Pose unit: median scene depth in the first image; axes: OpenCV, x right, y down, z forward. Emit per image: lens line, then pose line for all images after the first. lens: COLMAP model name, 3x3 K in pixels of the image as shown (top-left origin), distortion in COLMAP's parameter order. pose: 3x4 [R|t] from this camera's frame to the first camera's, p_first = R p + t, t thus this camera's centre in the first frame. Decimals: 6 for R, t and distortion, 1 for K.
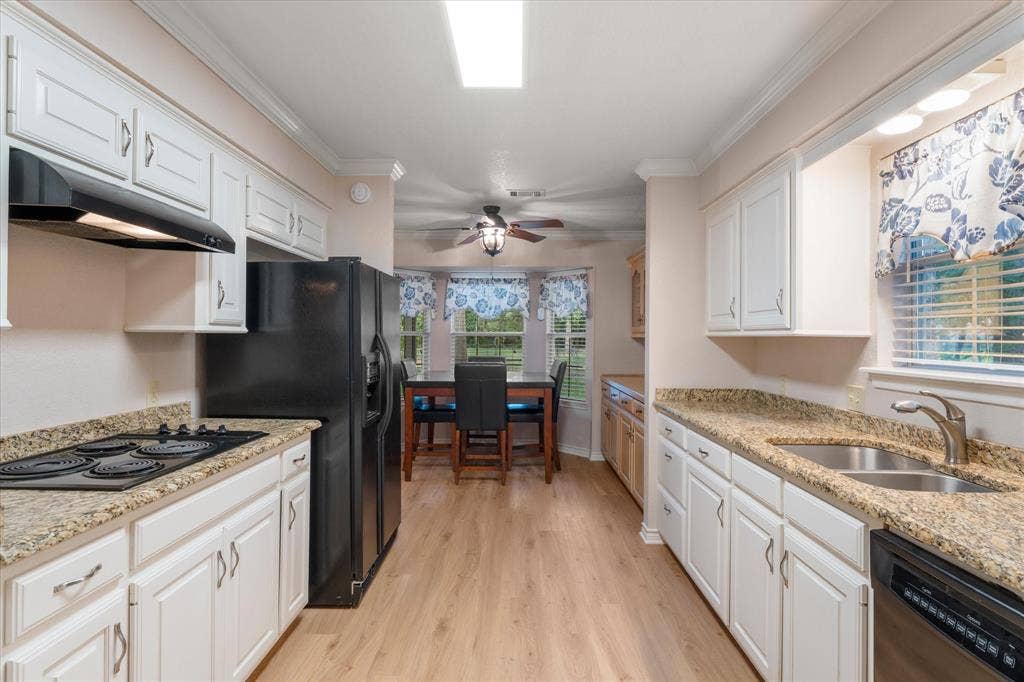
lens RADIAL K [[493.1, 0, 505.5], [0, 493.1, 334.1], [0, 0, 1]] dist [-0.000665, -0.000894]
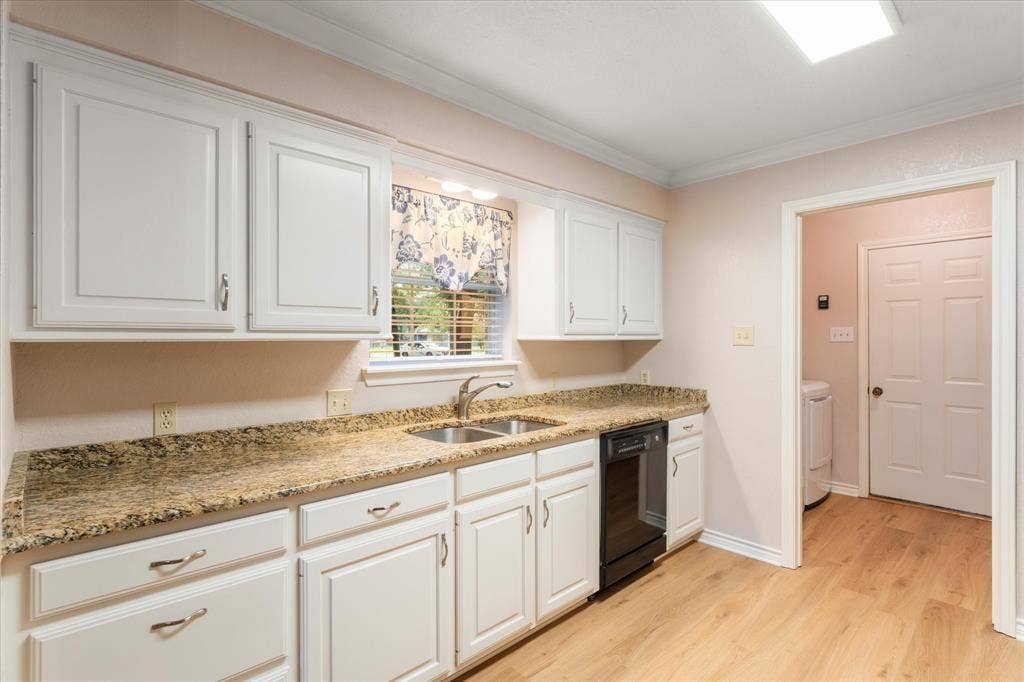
lens RADIAL K [[493.1, 0, 505.5], [0, 493.1, 334.1], [0, 0, 1]] dist [-0.000665, -0.000894]
pose [[-0.696117, -0.002091, 0.717925, -0.279112], [-0.007323, 0.999964, -0.004188, -0.005021], [-0.717891, -0.008173, -0.696108, 1.789481]]
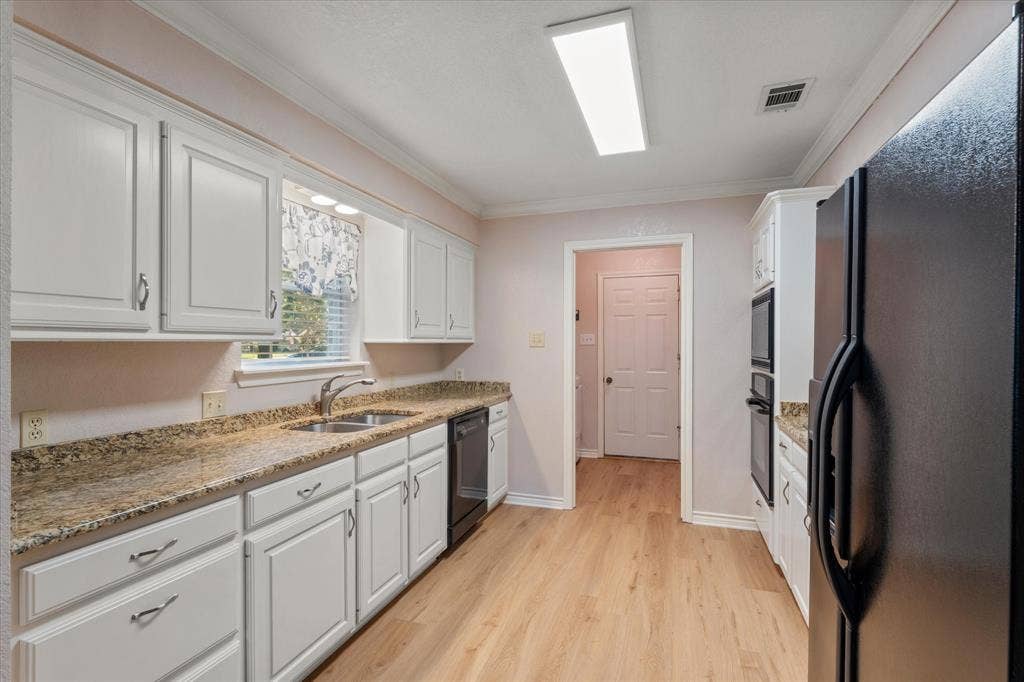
lens RADIAL K [[493.1, 0, 505.5], [0, 493.1, 334.1], [0, 0, 1]] dist [-0.000665, -0.000894]
pose [[-0.953230, -0.002866, 0.302233, -0.169842], [-0.008952, 0.999784, -0.018754, 0.005504], [-0.302114, -0.020583, -0.953050, 2.177806]]
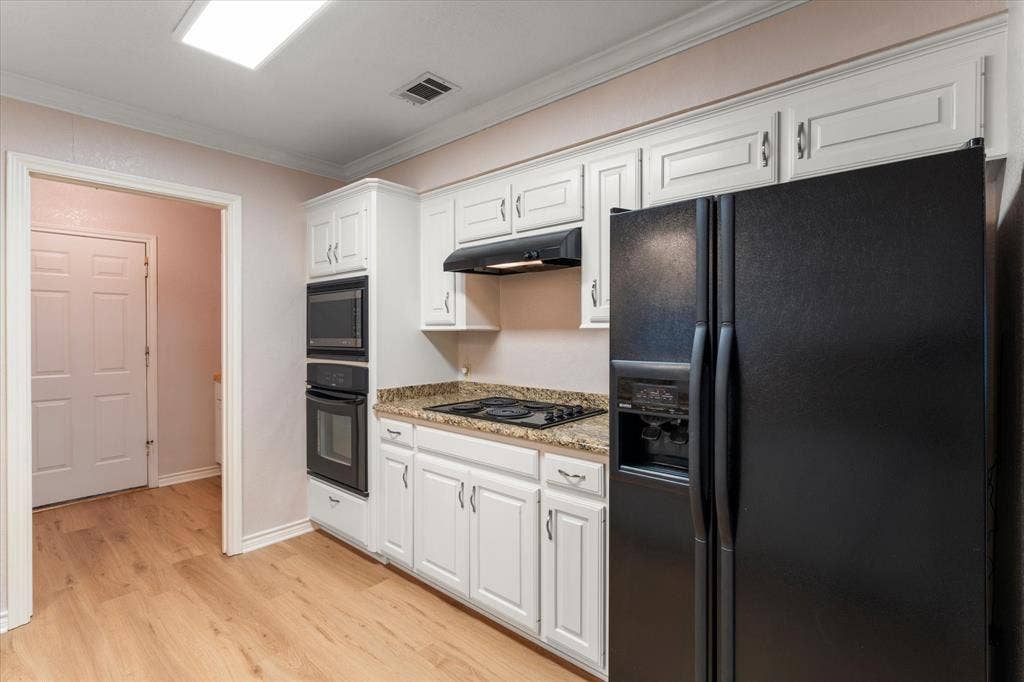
lens RADIAL K [[476.3, 0, 511.5], [0, 476.3, 330.9], [0, 0, 1]] dist [0.000045, -0.000058]
pose [[-0.634048, -0.006386, -0.773268, 0.352762], [0.001191, 0.999957, -0.009235, 0.009681], [0.773293, -0.006776, -0.634013, 1.733349]]
